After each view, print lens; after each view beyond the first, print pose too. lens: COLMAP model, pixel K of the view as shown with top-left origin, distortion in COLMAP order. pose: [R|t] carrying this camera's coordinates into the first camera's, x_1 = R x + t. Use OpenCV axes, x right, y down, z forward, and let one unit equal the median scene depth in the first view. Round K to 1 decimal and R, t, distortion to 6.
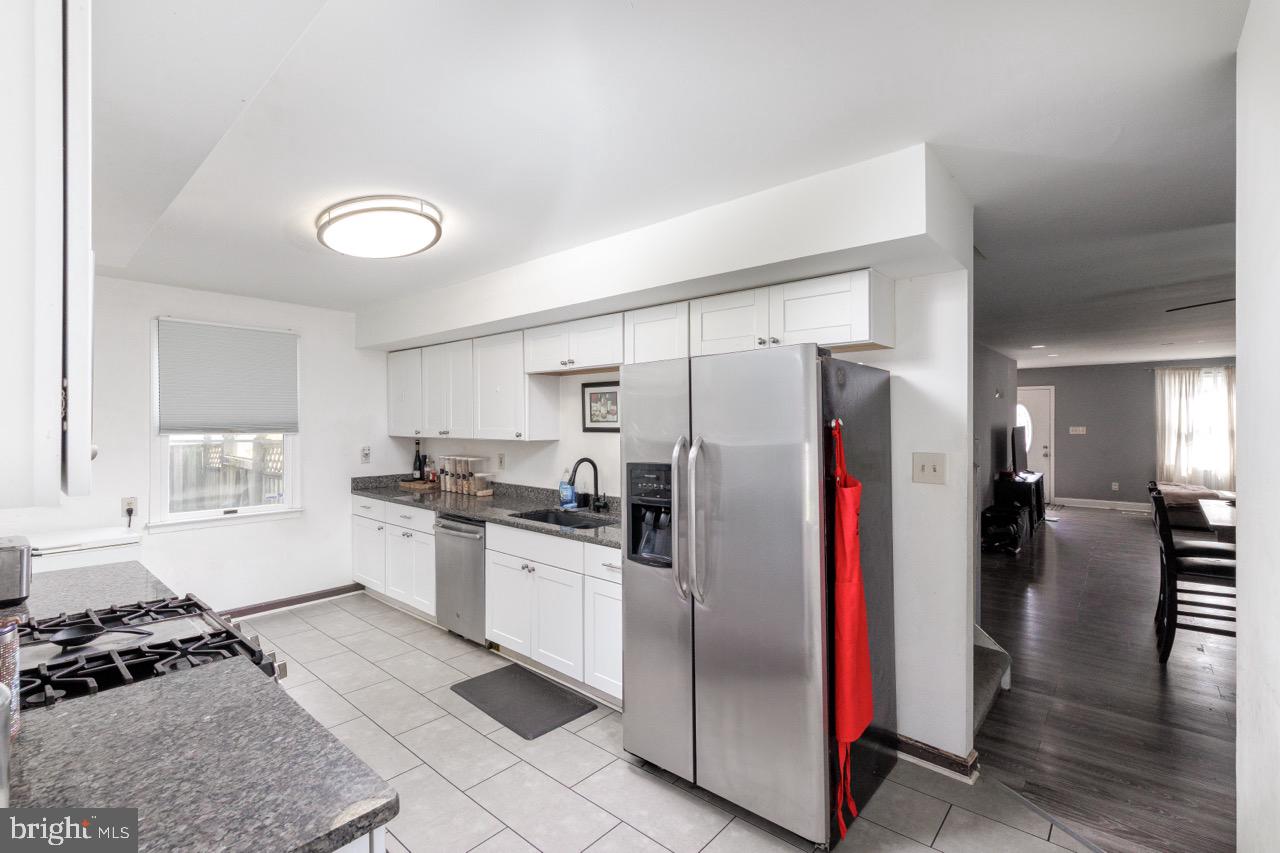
lens RADIAL K [[569.9, 0, 631.7], [0, 569.9, 421.9], [0, 0, 1]] dist [-0.002679, -0.000358]
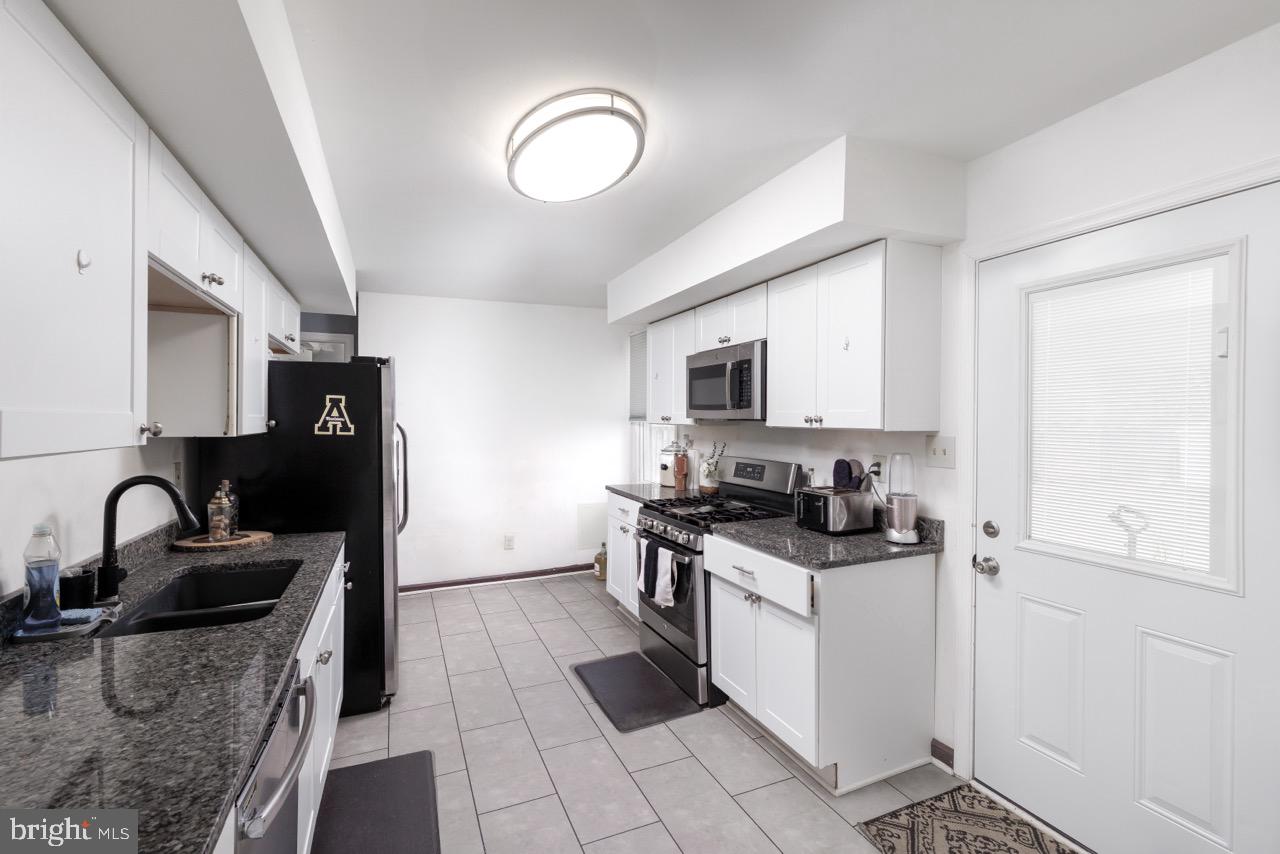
lens RADIAL K [[569.9, 0, 643.3], [0, 569.9, 422.5], [0, 0, 1]] dist [-0.002679, -0.000358]
pose [[-0.913727, -0.002484, 0.406321, -0.618362], [-0.001639, 0.999996, 0.002429, 0.017109], [-0.406325, 0.001553, -0.913727, 1.216567]]
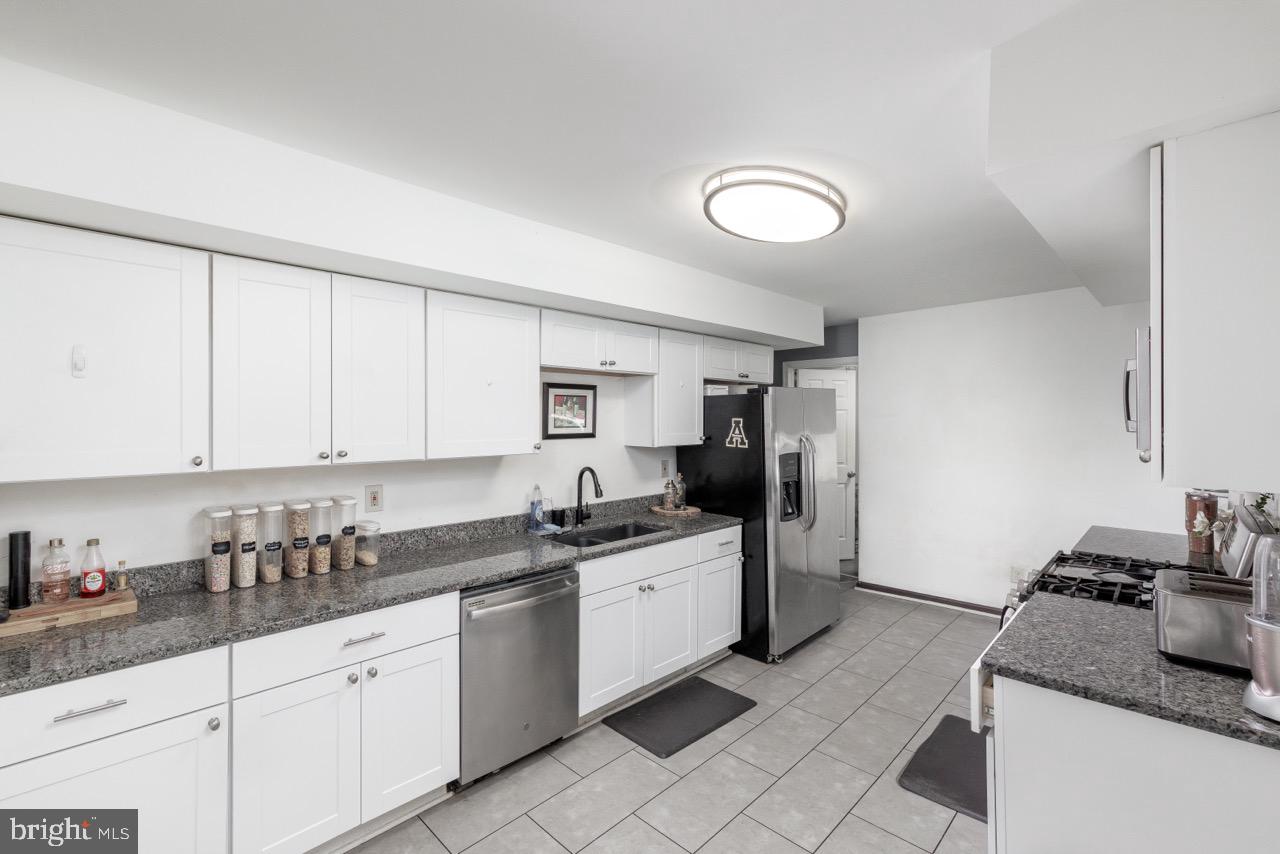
lens RADIAL K [[569.9, 0, 635.1], [0, 569.9, 419.3], [0, 0, 1]] dist [-0.002679, -0.000358]
pose [[0.040150, -0.002239, 0.999191, -0.961132], [-0.000635, 0.999997, 0.002266, -0.015086], [-0.999193, -0.000725, 0.040149, 0.858883]]
